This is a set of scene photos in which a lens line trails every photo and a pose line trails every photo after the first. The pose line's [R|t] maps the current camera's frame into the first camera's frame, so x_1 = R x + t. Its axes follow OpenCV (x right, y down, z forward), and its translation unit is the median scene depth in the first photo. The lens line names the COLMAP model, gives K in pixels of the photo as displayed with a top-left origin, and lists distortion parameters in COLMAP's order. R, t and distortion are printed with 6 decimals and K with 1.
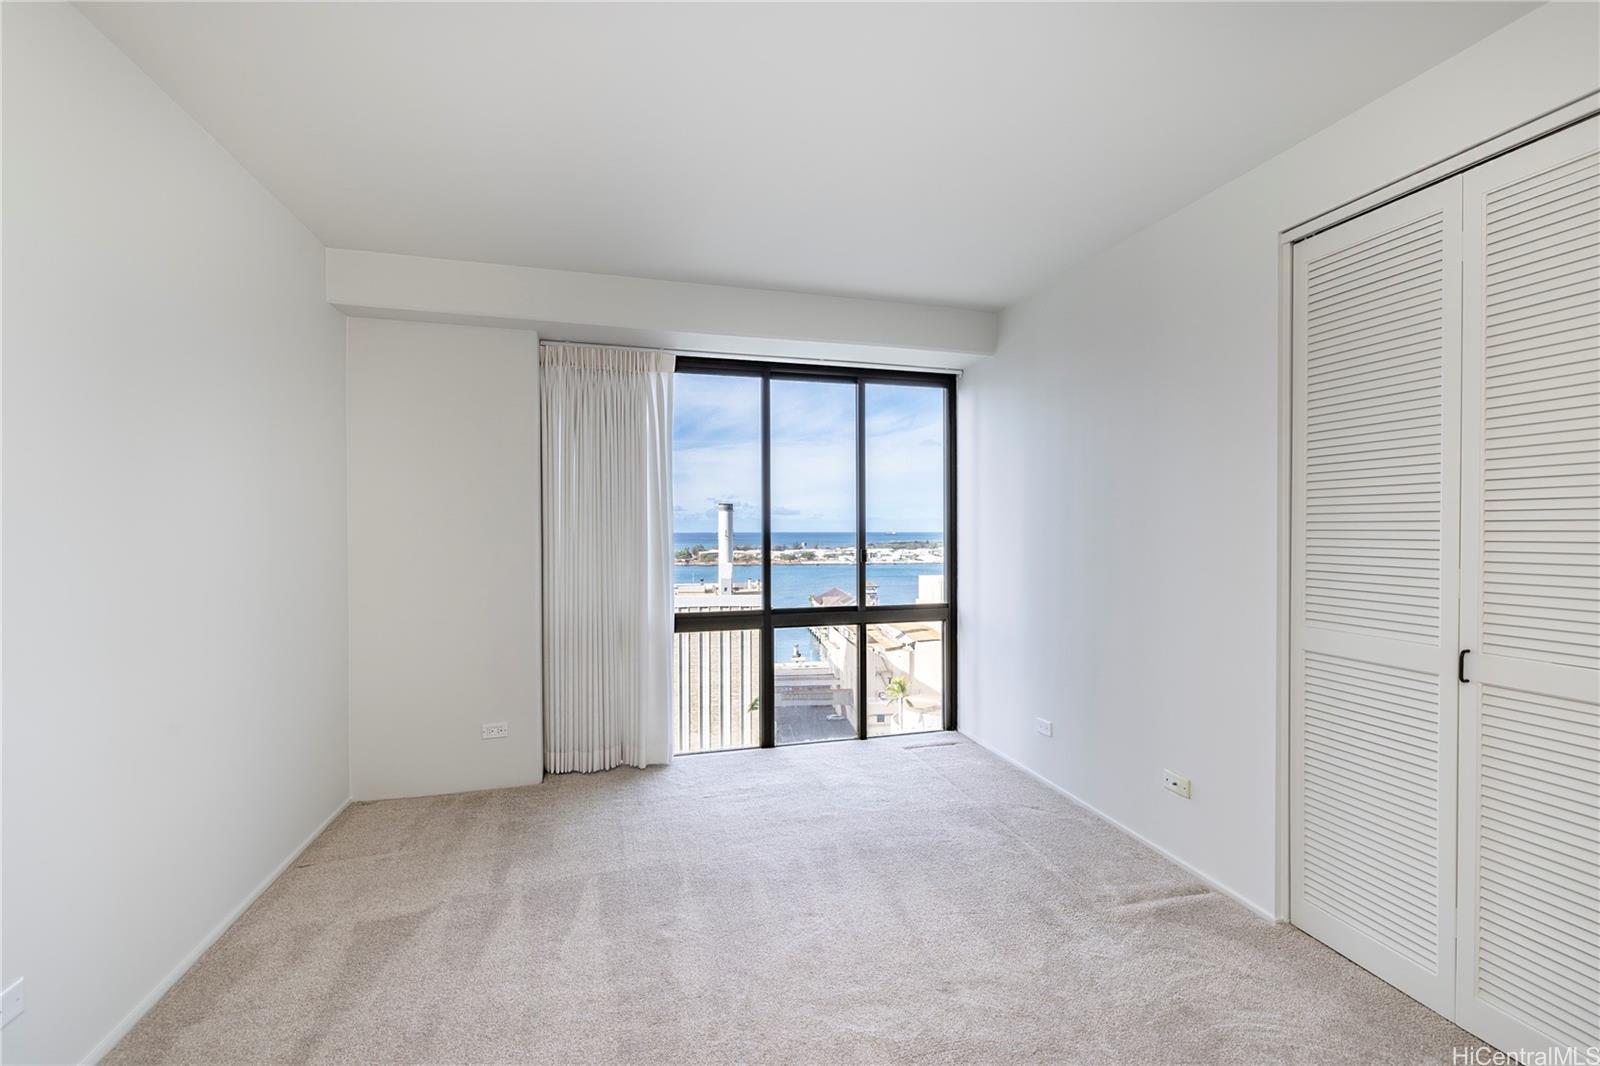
lens RADIAL K [[674.5, 0, 801.4], [0, 674.5, 529.4], [0, 0, 1]] dist [0.004599, 0.000529]
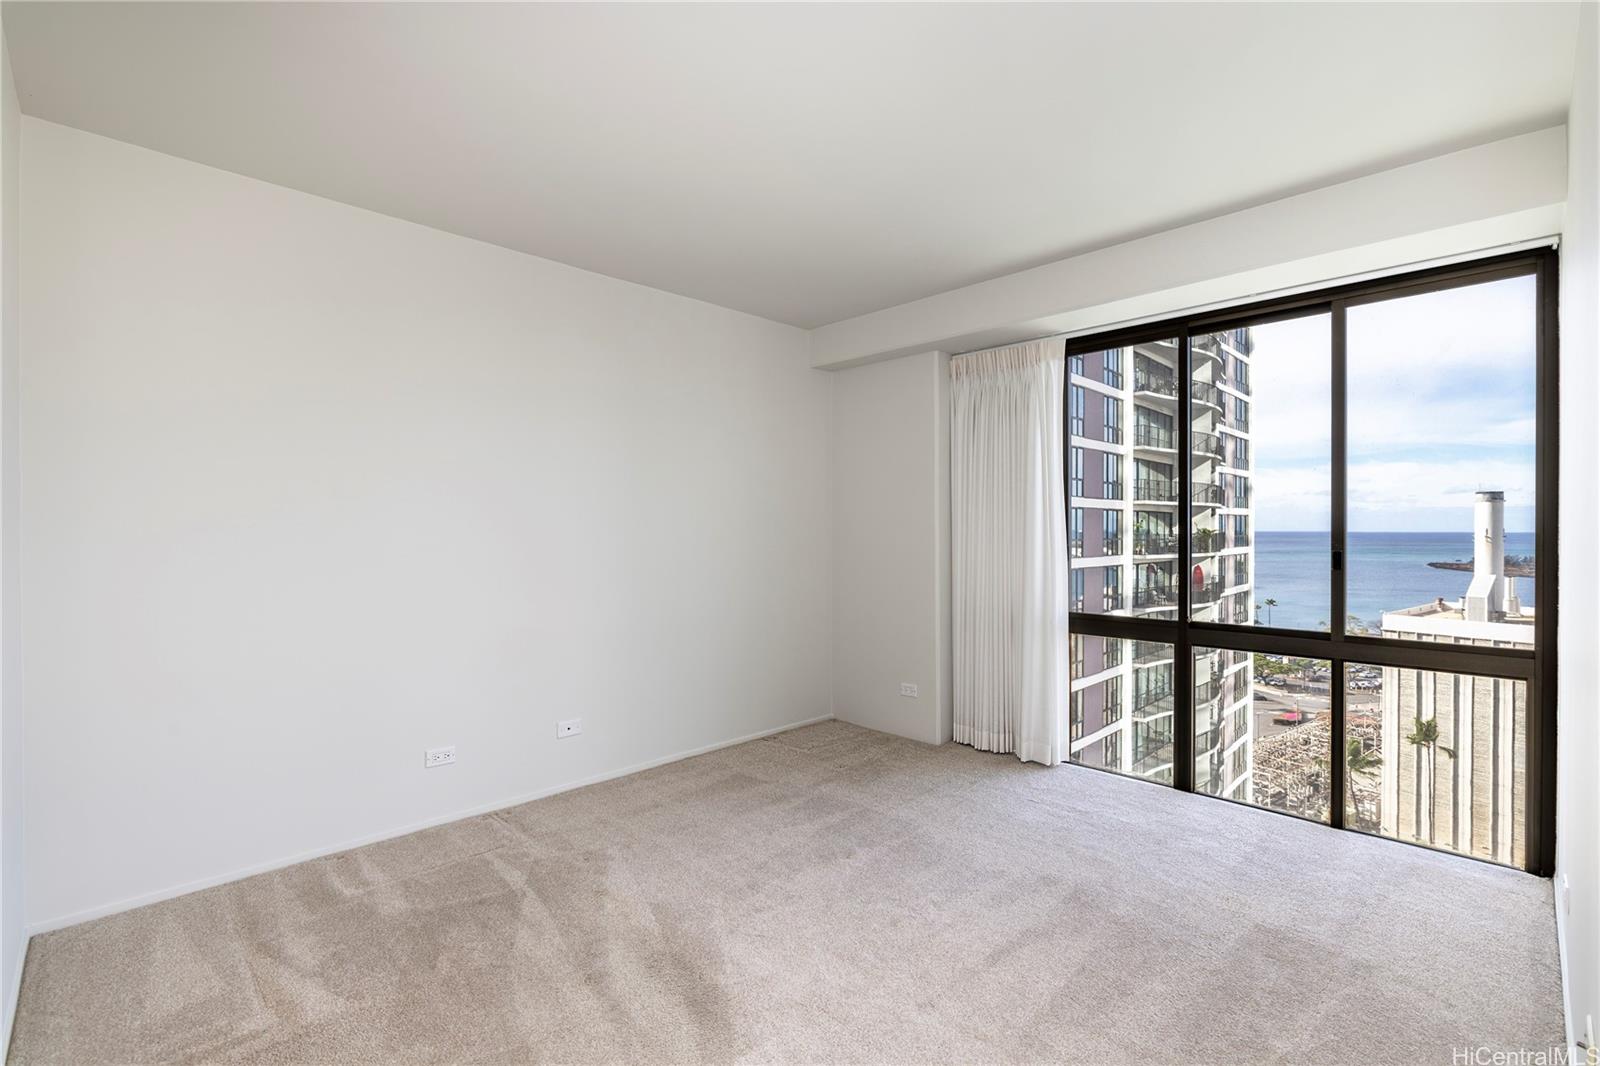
lens RADIAL K [[715.6, 0, 802.0], [0, 715.6, 526.7], [0, 0, 1]] dist [-0.000076, 0.000929]
pose [[0.490804, -0.000386, -0.871270, 0.501838], [-0.006027, 0.999974, -0.003838, 0.012109], [0.871249, 0.007135, 0.490790, 0.185476]]
